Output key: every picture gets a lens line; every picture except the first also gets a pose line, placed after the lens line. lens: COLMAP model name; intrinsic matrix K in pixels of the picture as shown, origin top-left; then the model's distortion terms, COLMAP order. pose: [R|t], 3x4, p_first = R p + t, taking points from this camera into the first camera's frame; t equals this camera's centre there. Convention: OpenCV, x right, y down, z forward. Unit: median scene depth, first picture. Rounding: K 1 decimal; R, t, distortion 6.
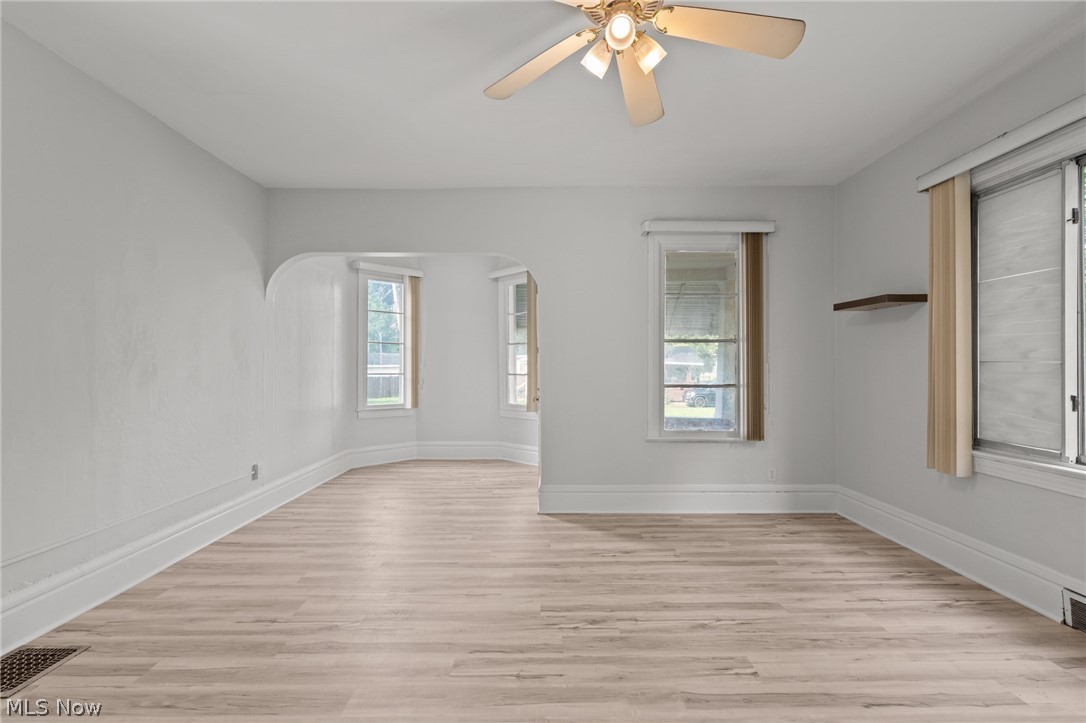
lens RADIAL K [[506.6, 0, 548.0], [0, 506.6, 360.9], [0, 0, 1]] dist [0.002770, -0.000912]
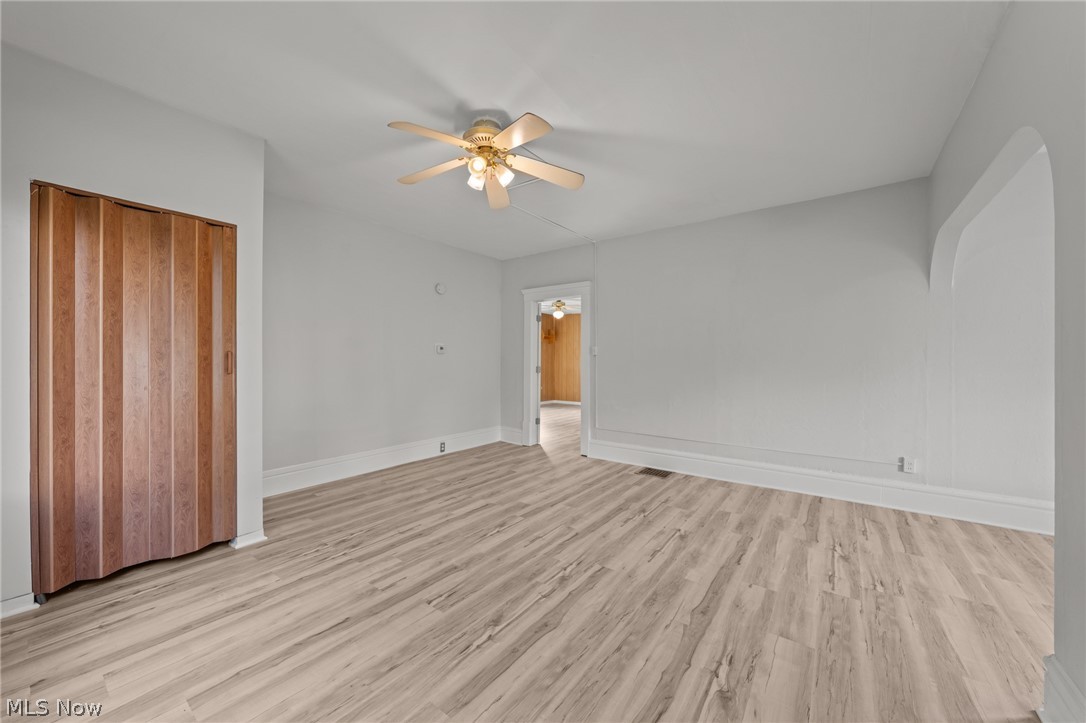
lens RADIAL K [[399.0, 0, 538.7], [0, 399.0, 360.8], [0, 0, 1]] dist [-0.001056, -0.000293]
pose [[-0.607862, -0.001962, -0.794040, 0.567565], [0.005423, 0.999963, -0.006622, 0.010742], [0.794024, -0.008331, -0.607829, 1.002304]]
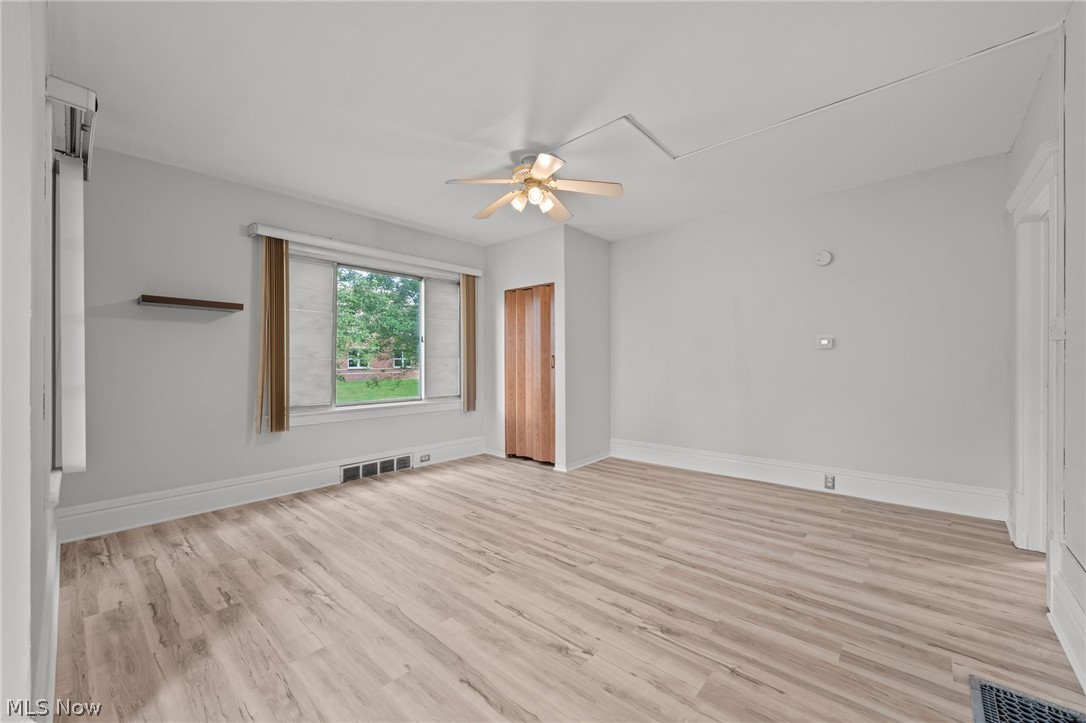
lens RADIAL K [[428.5, 0, 541.9], [0, 428.5, 355.7], [0, 0, 1]] dist [0.000229, -0.000629]
pose [[-0.736401, 0.012977, 0.676421, -0.519126], [-0.003069, 0.999742, -0.022520, 0.018259], [-0.676538, -0.018660, -0.736171, 1.137066]]
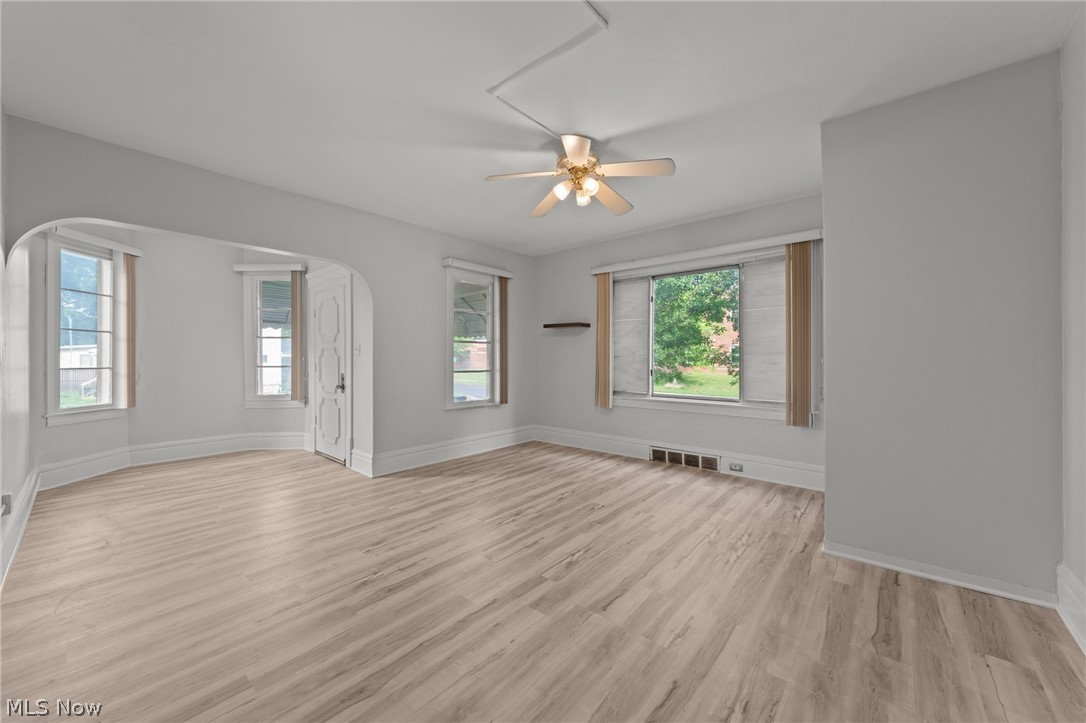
lens RADIAL K [[399.0, 0, 537.2], [0, 399.0, 357.8], [0, 0, 1]] dist [-0.001056, -0.000293]
pose [[0.667785, -0.000643, 0.744354, -0.545314], [-0.006809, 0.999953, 0.006972, -0.001715], [-0.744323, -0.009723, 0.667749, 0.061355]]
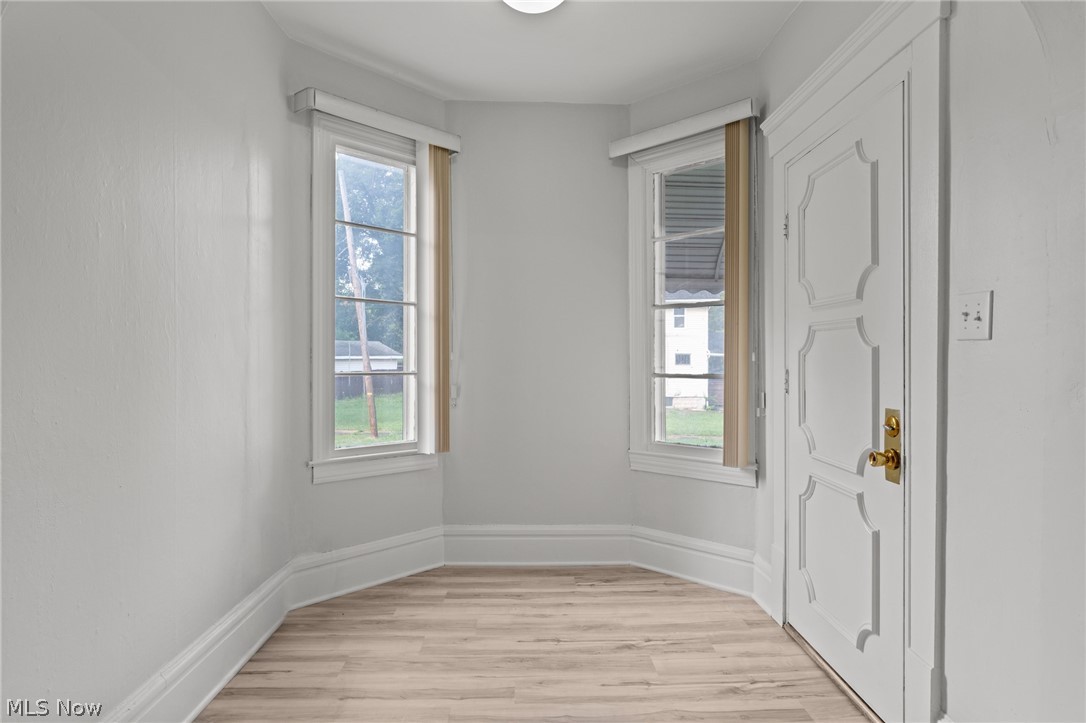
lens RADIAL K [[645.2, 0, 544.6], [0, 645.2, 365.5], [0, 0, 1]] dist [0.008347, -0.000403]
pose [[0.999815, 0.001293, 0.019188, -0.331933], [-0.001705, 0.999768, 0.021469, 0.011202], [-0.019156, -0.021498, 0.999585, 0.795880]]
